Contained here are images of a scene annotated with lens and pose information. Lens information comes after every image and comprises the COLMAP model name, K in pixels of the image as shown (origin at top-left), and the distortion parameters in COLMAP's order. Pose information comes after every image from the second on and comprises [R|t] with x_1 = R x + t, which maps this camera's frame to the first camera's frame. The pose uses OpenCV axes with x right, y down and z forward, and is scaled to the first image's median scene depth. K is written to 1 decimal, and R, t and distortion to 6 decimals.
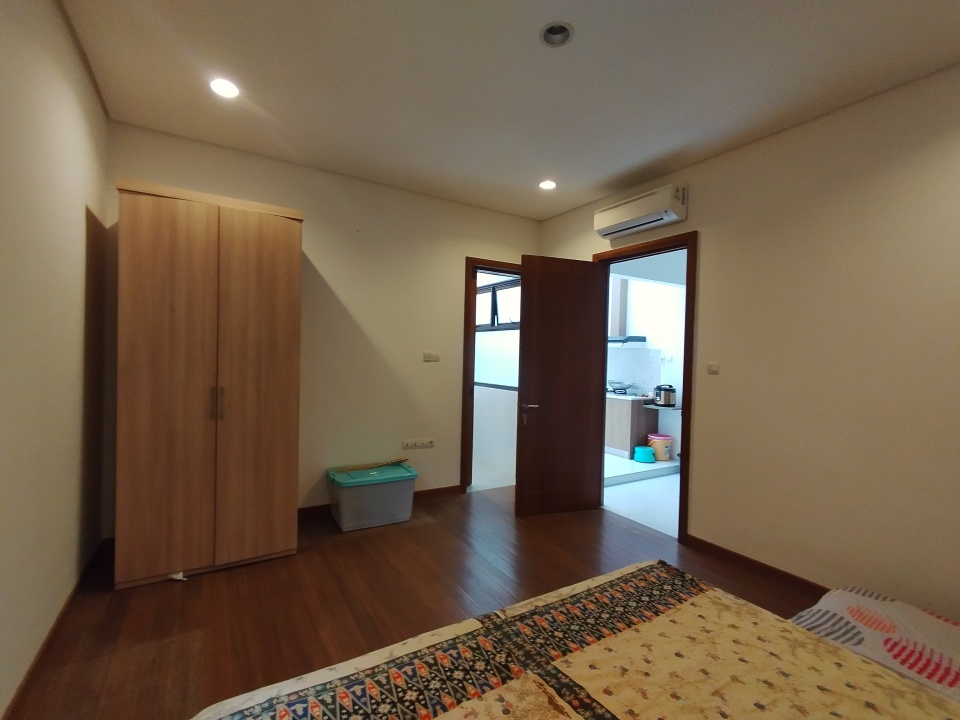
lens RADIAL K [[445.2, 0, 482.0], [0, 445.2, 358.0], [0, 0, 1]] dist [0.007180, 0.003262]
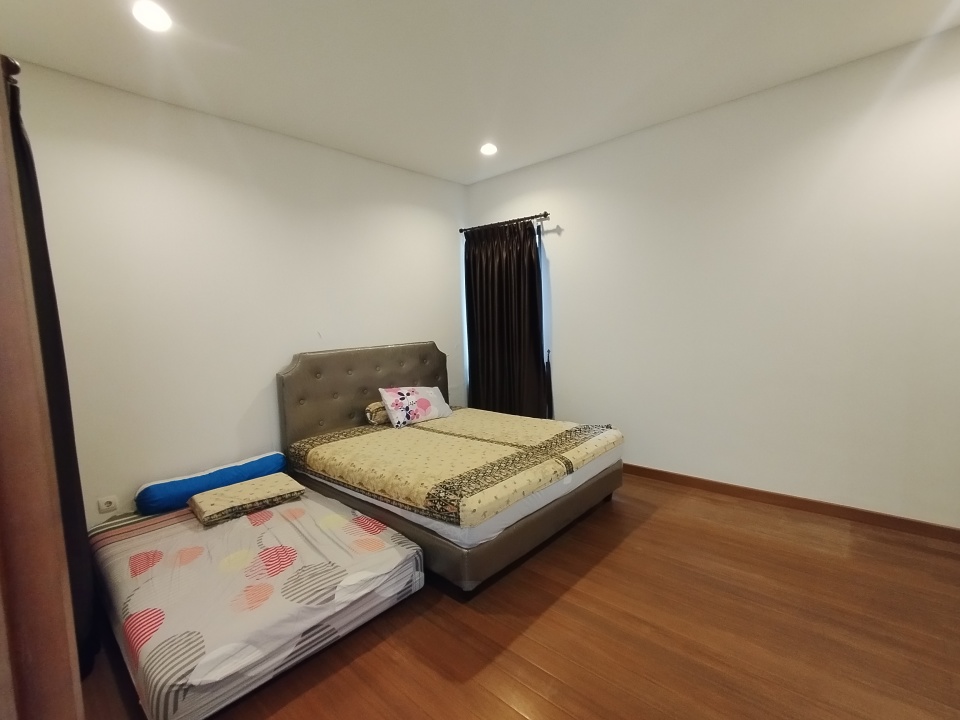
lens RADIAL K [[445.2, 0, 481.2], [0, 445.2, 360.1], [0, 0, 1]] dist [0.007180, 0.003262]
pose [[-0.960810, 0.036541, -0.274788, 0.476230], [0.009153, 0.994915, 0.100298, -0.016728], [0.277055, 0.093852, -0.956259, 1.502820]]
